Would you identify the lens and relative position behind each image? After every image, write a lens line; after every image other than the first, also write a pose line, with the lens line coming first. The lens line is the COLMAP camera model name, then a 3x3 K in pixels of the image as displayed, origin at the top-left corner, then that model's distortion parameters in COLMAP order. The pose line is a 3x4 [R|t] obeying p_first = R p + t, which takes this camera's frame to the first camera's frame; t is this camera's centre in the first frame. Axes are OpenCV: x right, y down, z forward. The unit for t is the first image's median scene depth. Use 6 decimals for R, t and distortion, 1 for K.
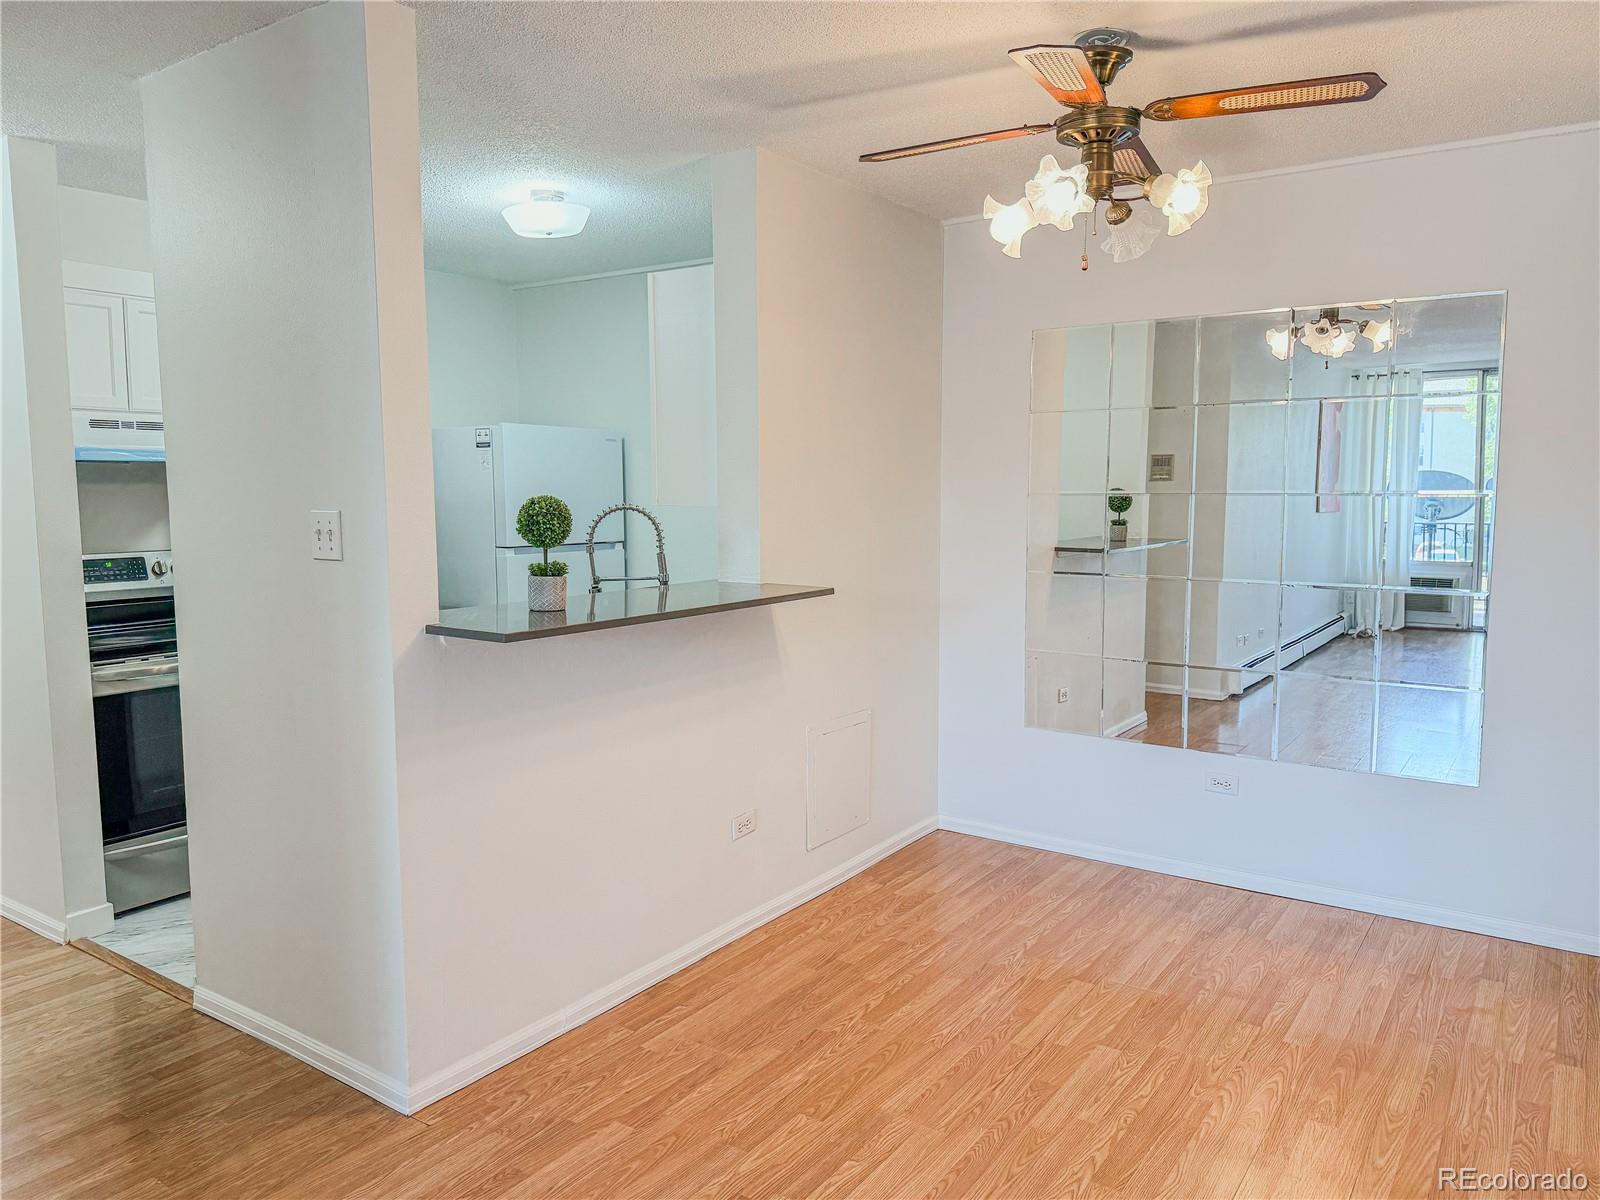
lens RADIAL K [[1125.7, 0, 793.6], [0, 1125.7, 600.3], [0, 0, 1]] dist [-0.000899, -0.008283]
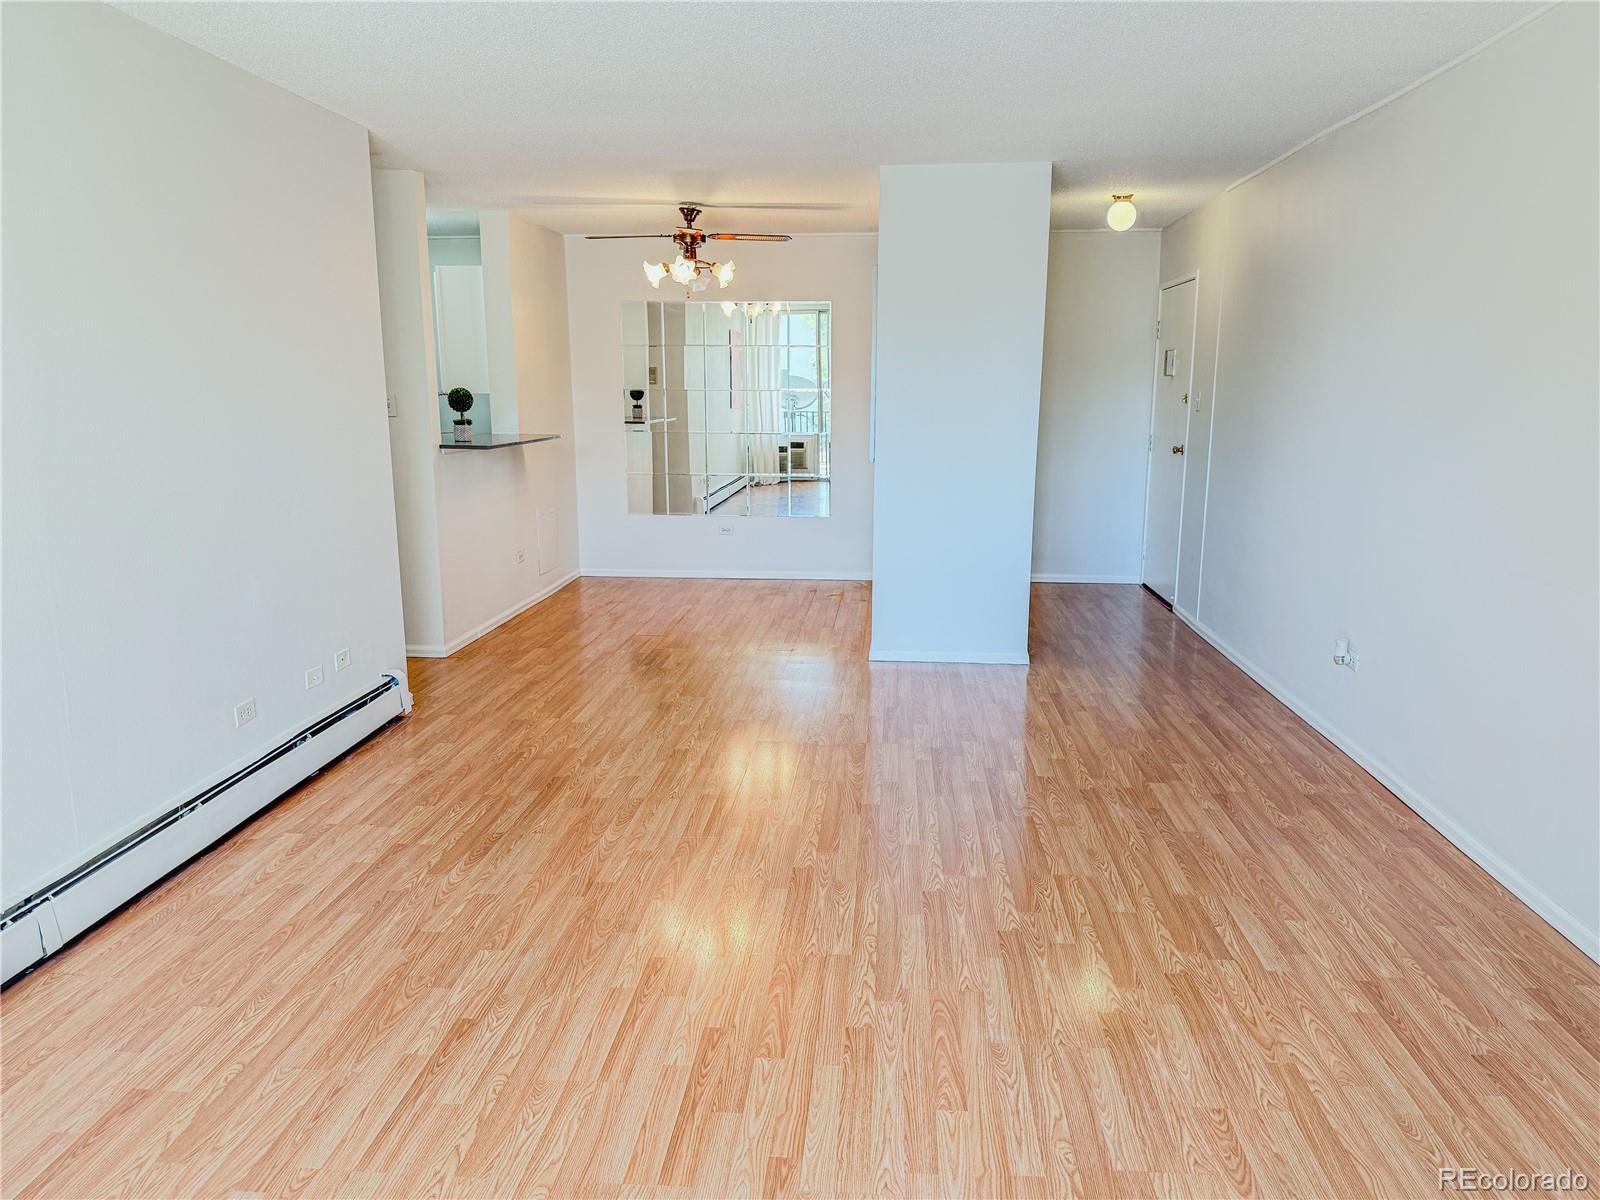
lens RADIAL K [[1125.7, 0, 803.1], [0, 1125.7, 610.7], [0, 0, 1]] dist [-0.000899, -0.008283]
pose [[0.861209, -0.100233, 0.498269, -0.480578], [0.052368, 0.992643, 0.109168, 0.082508], [-0.505546, -0.067923, 0.860122, -0.771617]]
